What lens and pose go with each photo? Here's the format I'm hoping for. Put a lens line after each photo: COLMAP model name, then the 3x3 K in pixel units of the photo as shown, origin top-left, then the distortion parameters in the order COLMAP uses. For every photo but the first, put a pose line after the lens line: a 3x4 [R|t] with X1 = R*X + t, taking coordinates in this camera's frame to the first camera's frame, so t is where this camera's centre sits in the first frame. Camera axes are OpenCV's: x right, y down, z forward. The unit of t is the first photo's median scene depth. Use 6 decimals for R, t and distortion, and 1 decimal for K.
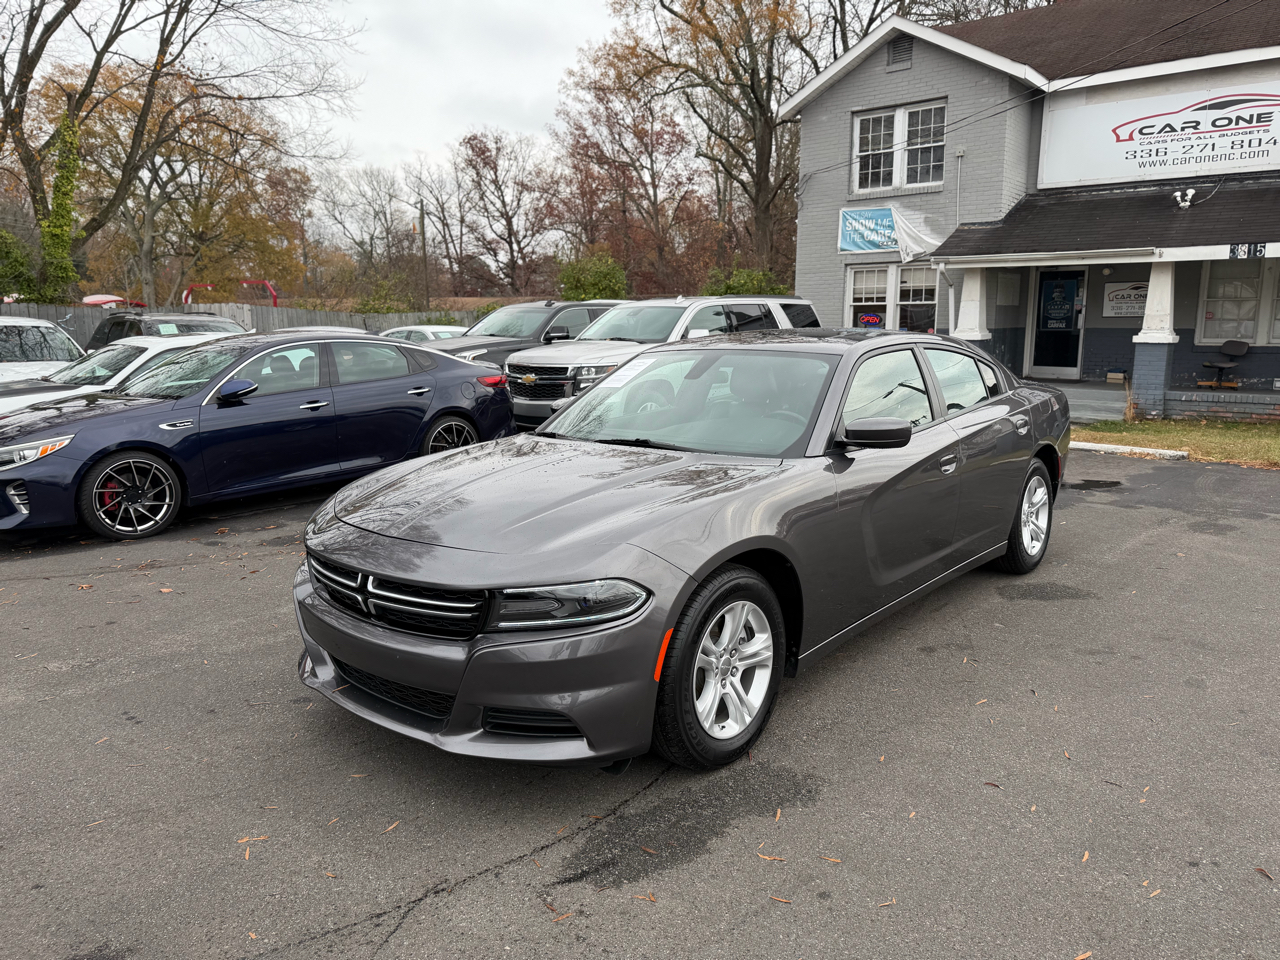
lens RADIAL K [[893.4, 0, 644.8], [0, 893.4, 469.3], [0, 0, 1]] dist [0.000239, -0.009285]
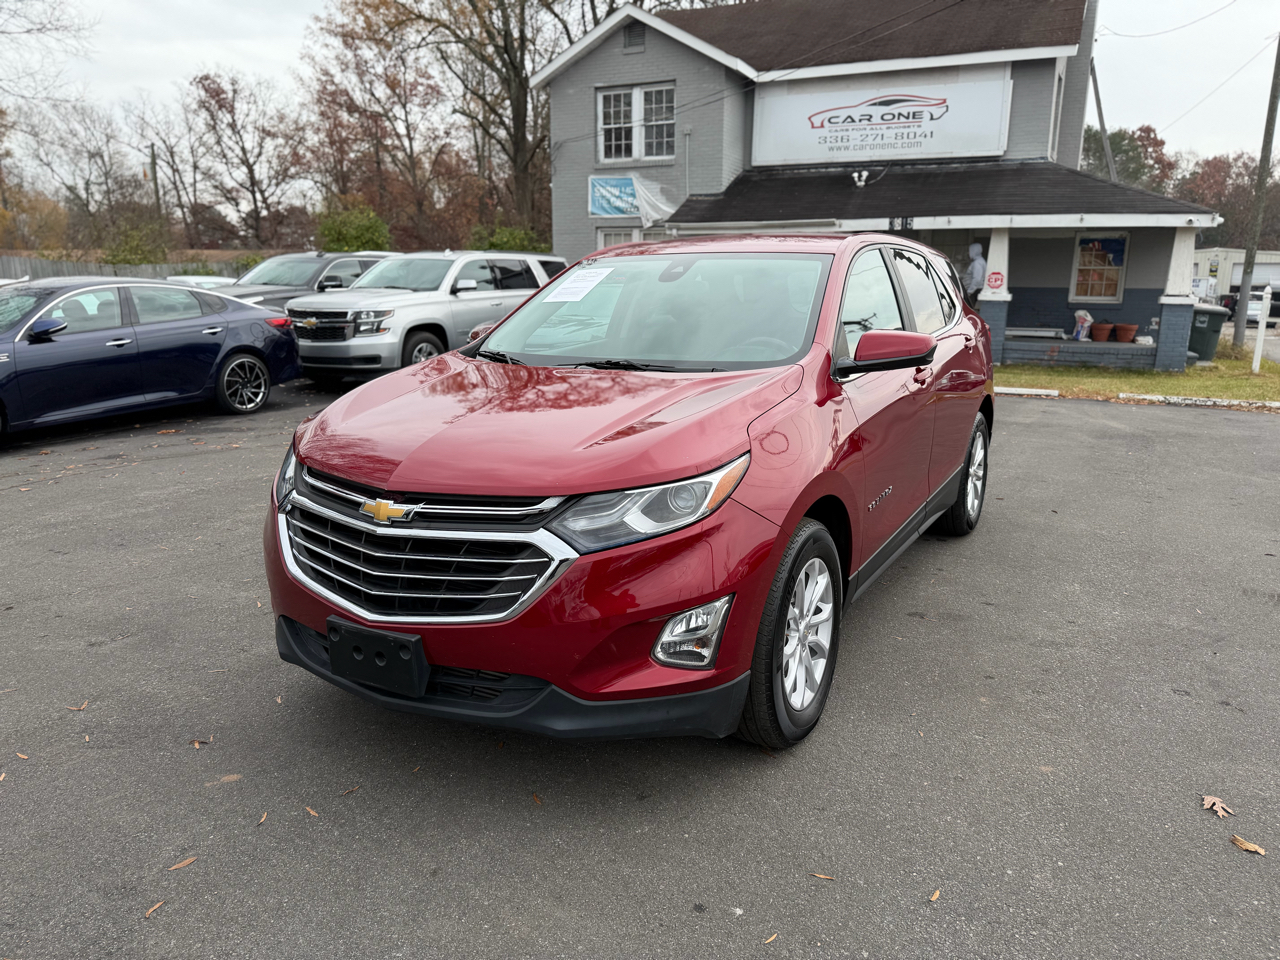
lens RADIAL K [[898.5, 0, 645.1], [0, 898.5, 481.3], [0, 0, 1]] dist [0.015125, -0.029818]
pose [[0.967623, -0.048103, 0.247772, -0.009547], [0.034389, 0.997643, 0.059386, 0.024658], [-0.250045, -0.048942, 0.966996, -0.126560]]
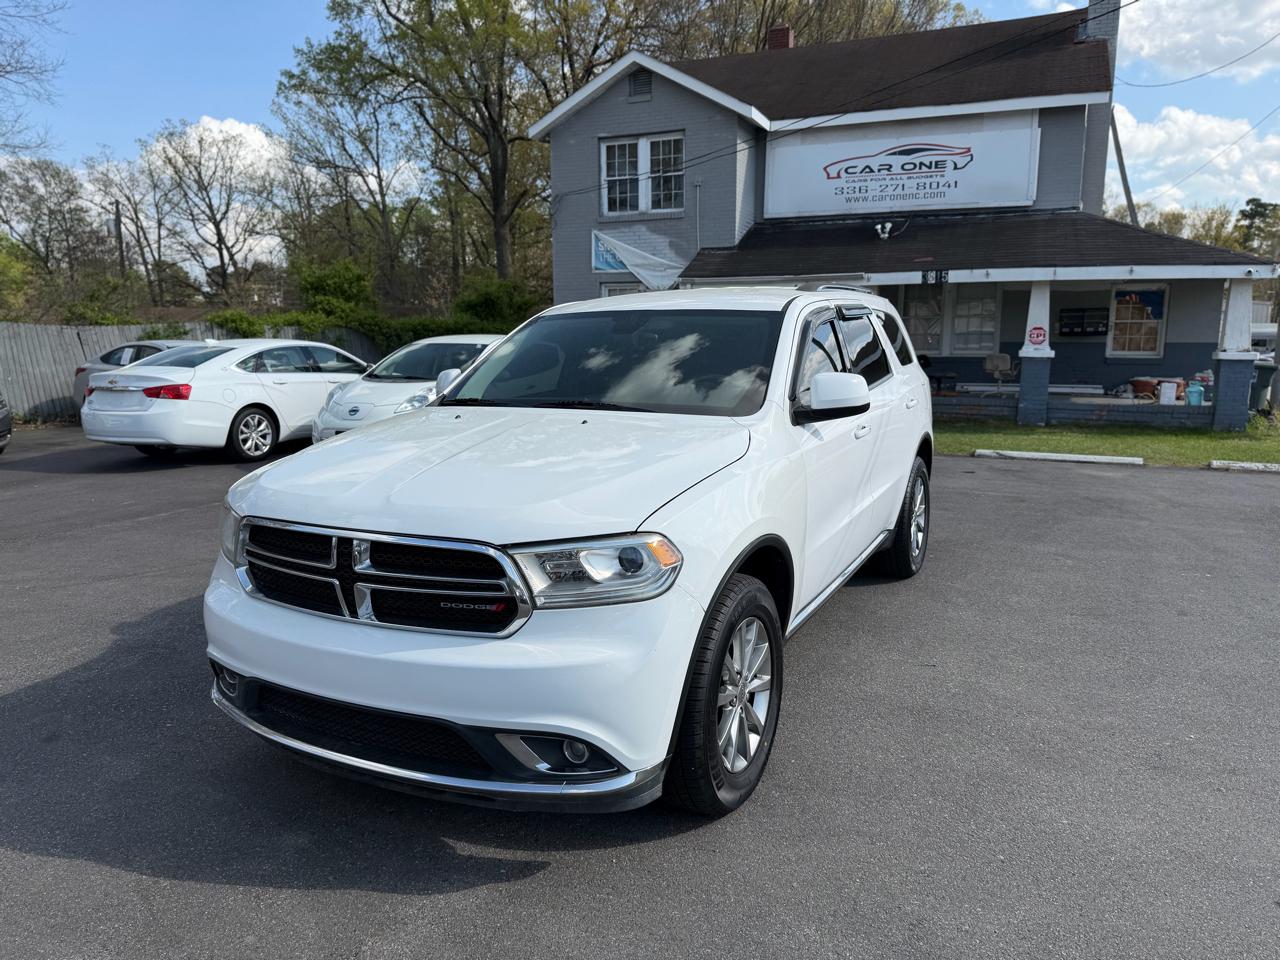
lens RADIAL K [[889.1, 0, 640.0], [0, 889.1, 480.0], [0, 0, 1]] dist [0.022086, -0.034120]
pose [[0.957274, -0.048515, 0.285084, -0.042582], [0.048898, 0.998787, 0.005778, 0.000374], [-0.285018, 0.008409, 0.958485, -0.022872]]
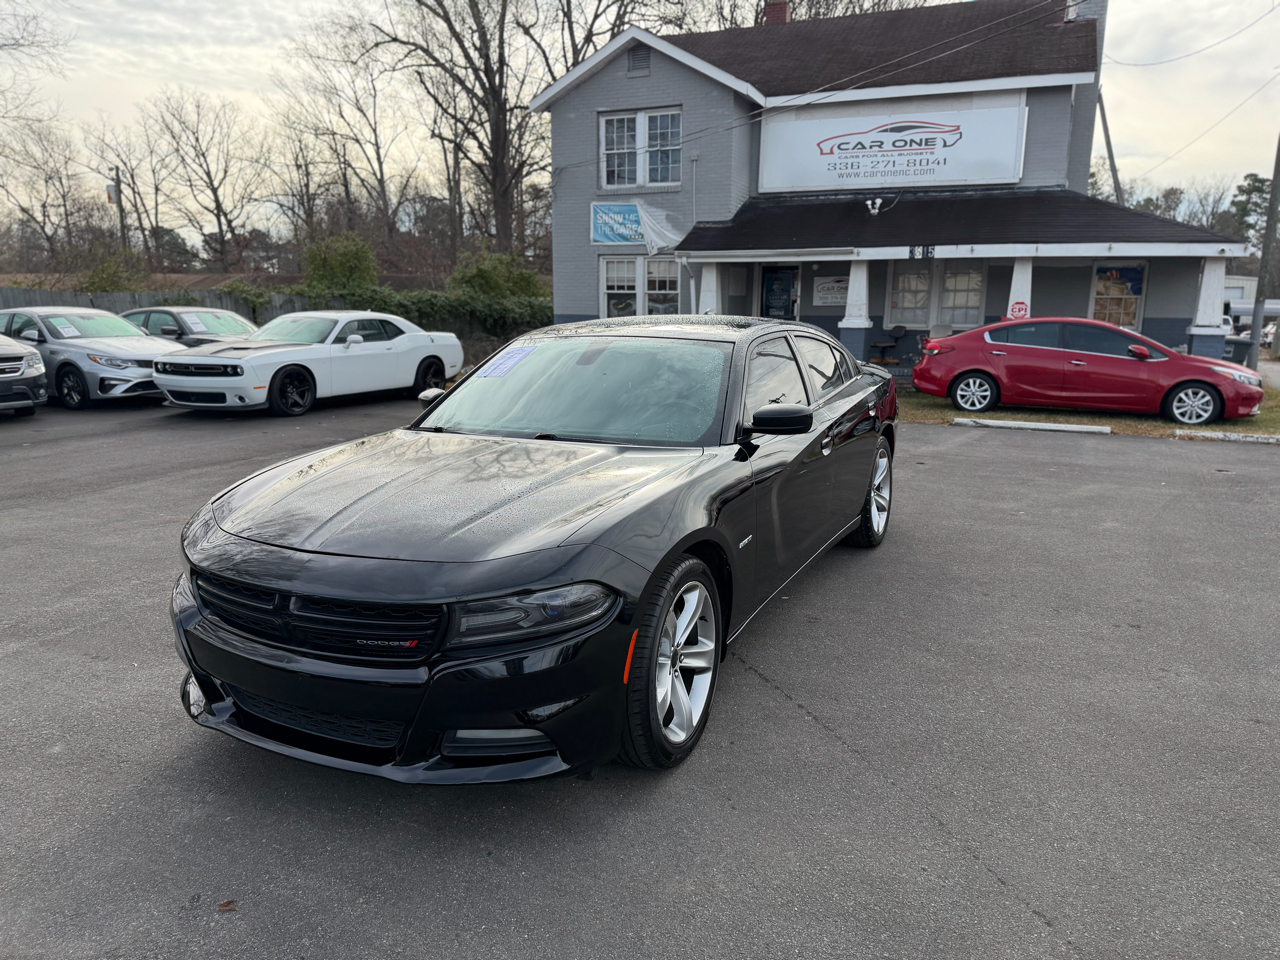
lens RADIAL K [[889.1, 0, 640.0], [0, 889.1, 480.0], [0, 0, 1]] dist [0.022086, -0.034120]
pose [[0.956561, -0.050241, 0.287170, -0.052639], [0.041073, 0.998438, 0.037865, 0.005733], [-0.288624, -0.024425, 0.957131, -0.060109]]
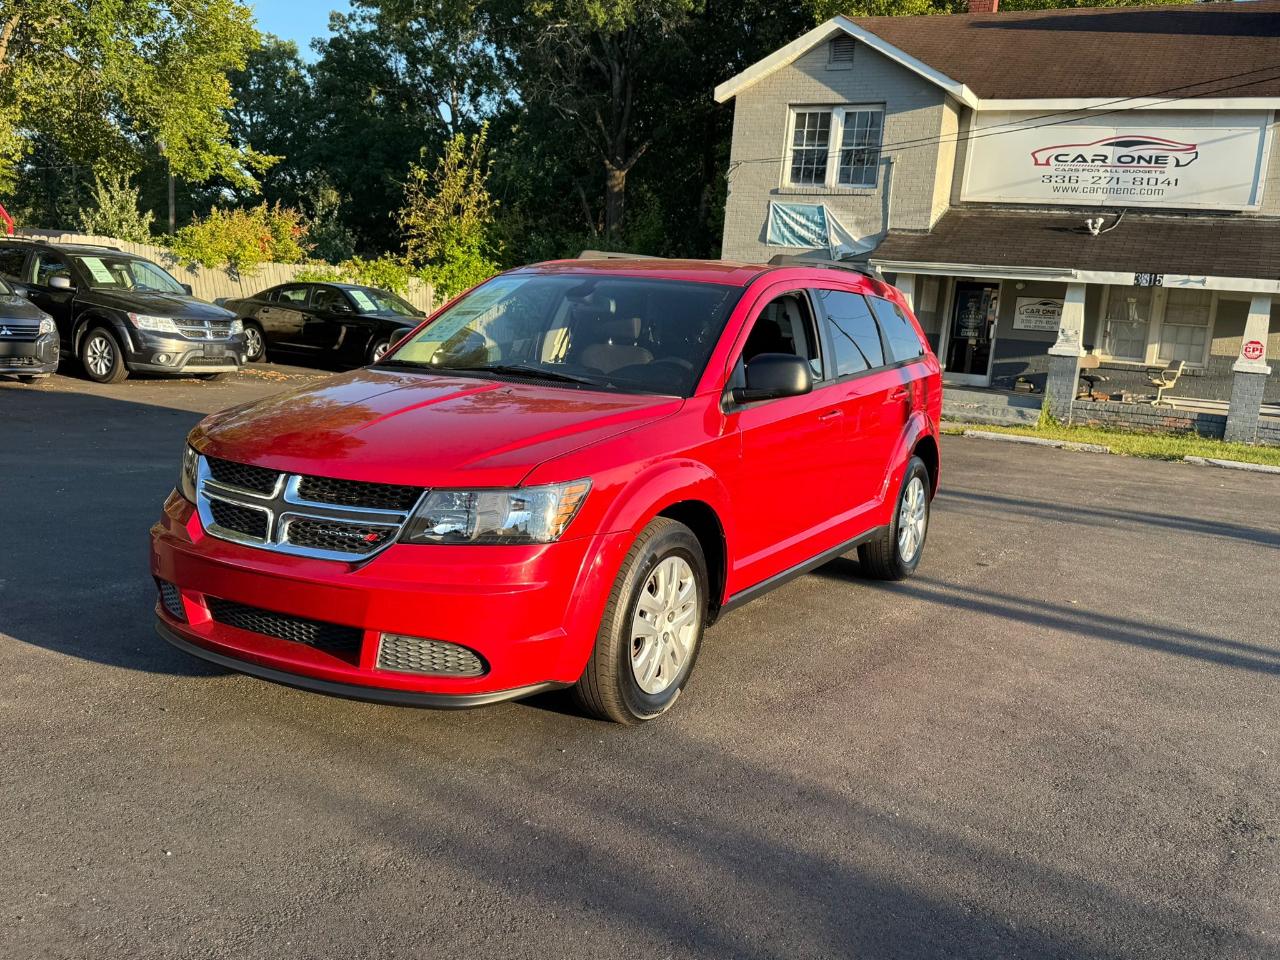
lens RADIAL K [[1136.6, 0, 640.0], [0, 1136.6, 480.0], [0, 0, 1]] dist [0.097109, -0.191895]
pose [[0.971712, 0.042531, 0.232307, -0.212750], [-0.040623, 0.999090, -0.012991, 0.041417], [-0.232648, 0.003187, 0.972556, -0.205302]]
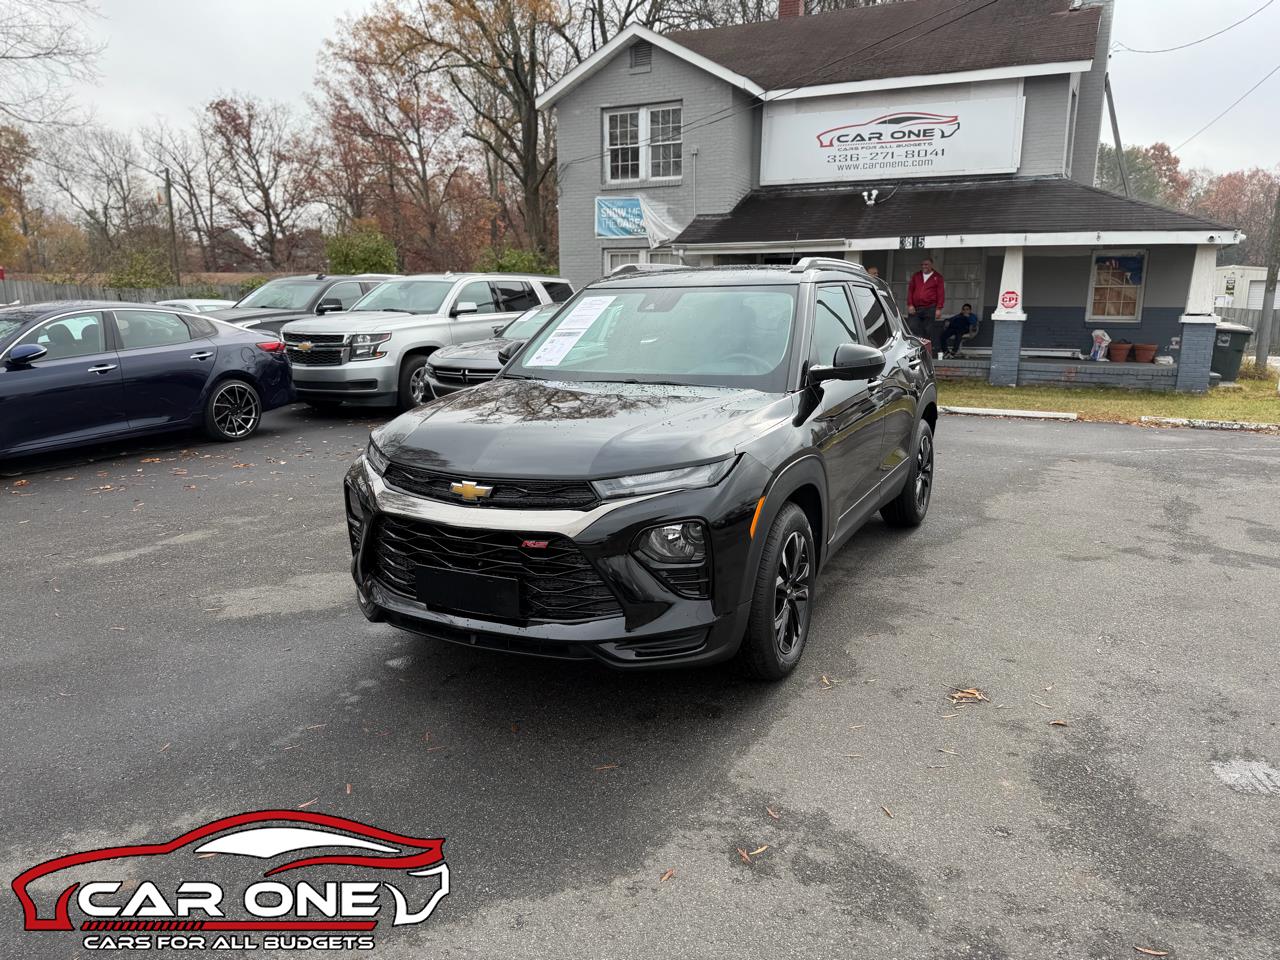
lens RADIAL K [[895.5, 0, 643.6], [0, 895.5, 480.6], [0, 0, 1]] dist [0.020764, -0.035570]
pose [[0.971549, -0.043956, 0.232726, 0.004118], [0.036316, 0.998655, 0.037012, 0.020224], [-0.234040, -0.027508, 0.971838, -0.105454]]
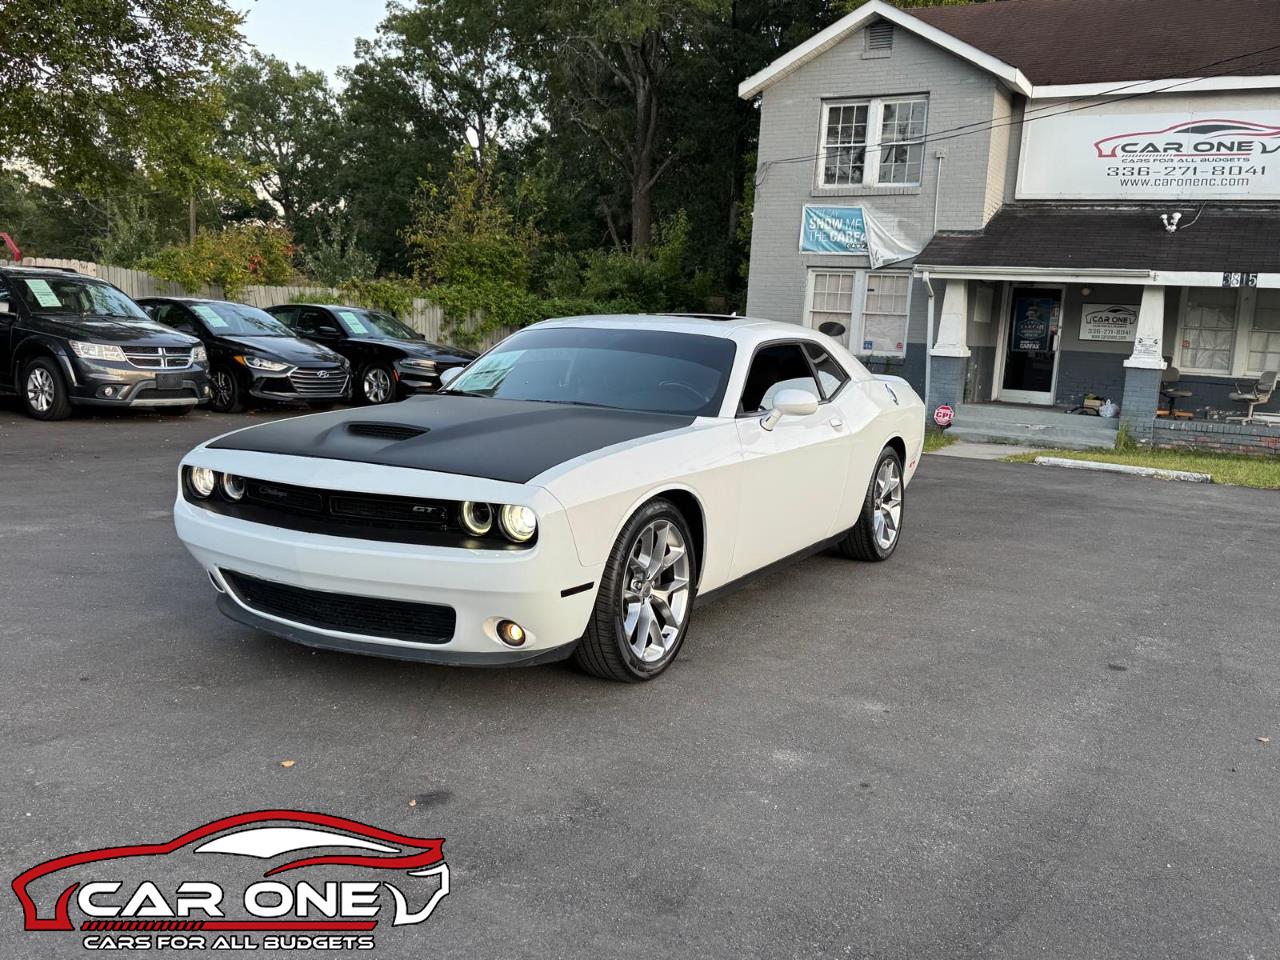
lens RADIAL K [[1130.1, 0, 635.0], [0, 1130.1, 470.8], [0, 0, 1]] dist [0.055245, -0.093196]
pose [[0.980629, 0.032949, 0.193082, -0.165184], [-0.025957, 0.998916, -0.038634, 0.024959], [-0.194146, 0.032874, 0.980422, -0.076909]]
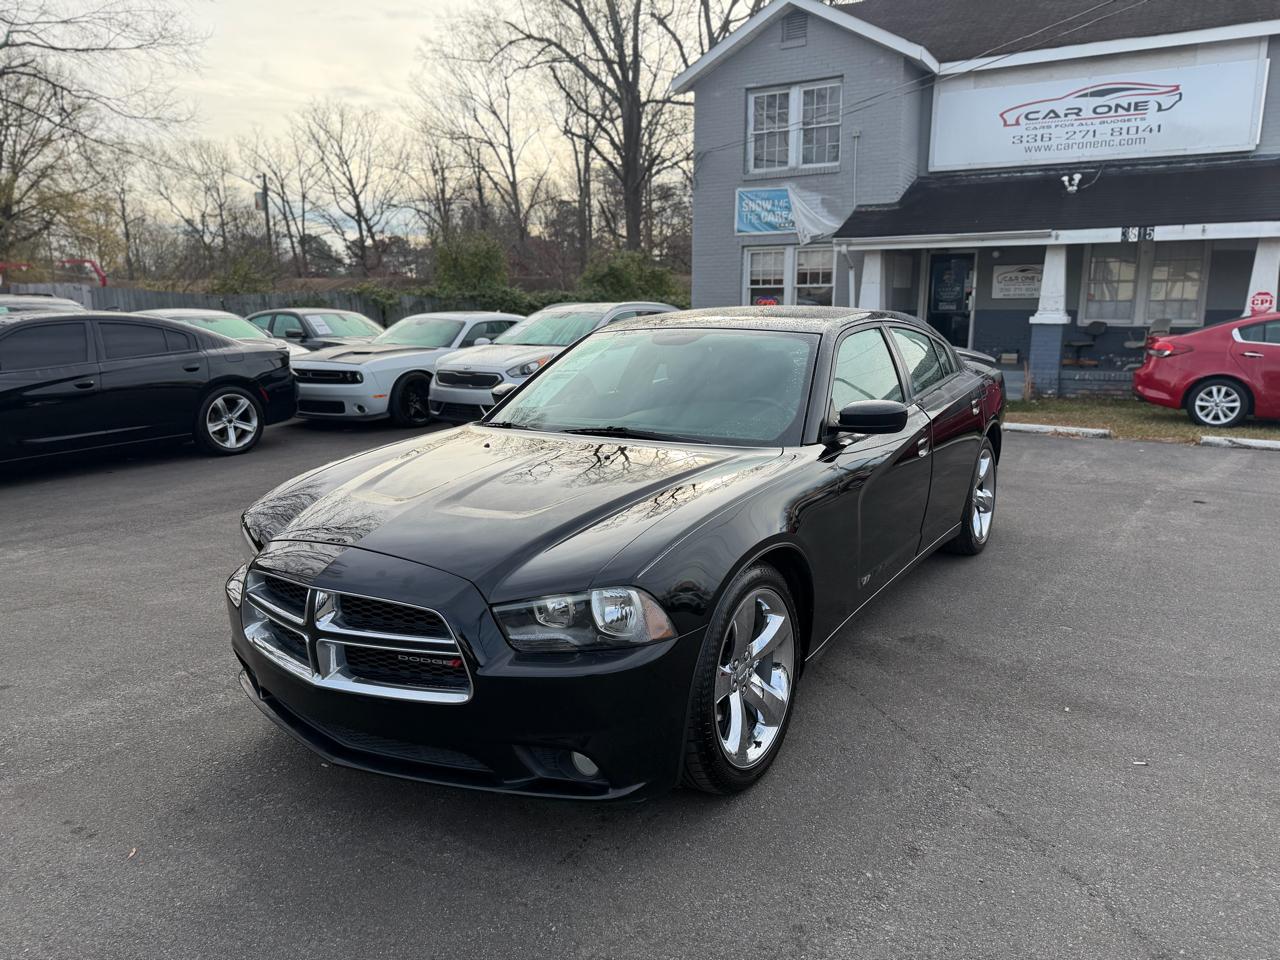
lens RADIAL K [[887.4, 0, 642.7], [0, 887.4, 477.0], [0, 0, 1]] dist [0.002724, -0.007766]
pose [[0.986802, -0.033528, 0.158419, -0.049514], [0.029115, 0.999123, 0.030092, -0.007835], [-0.159289, -0.025083, 0.986913, 0.048581]]
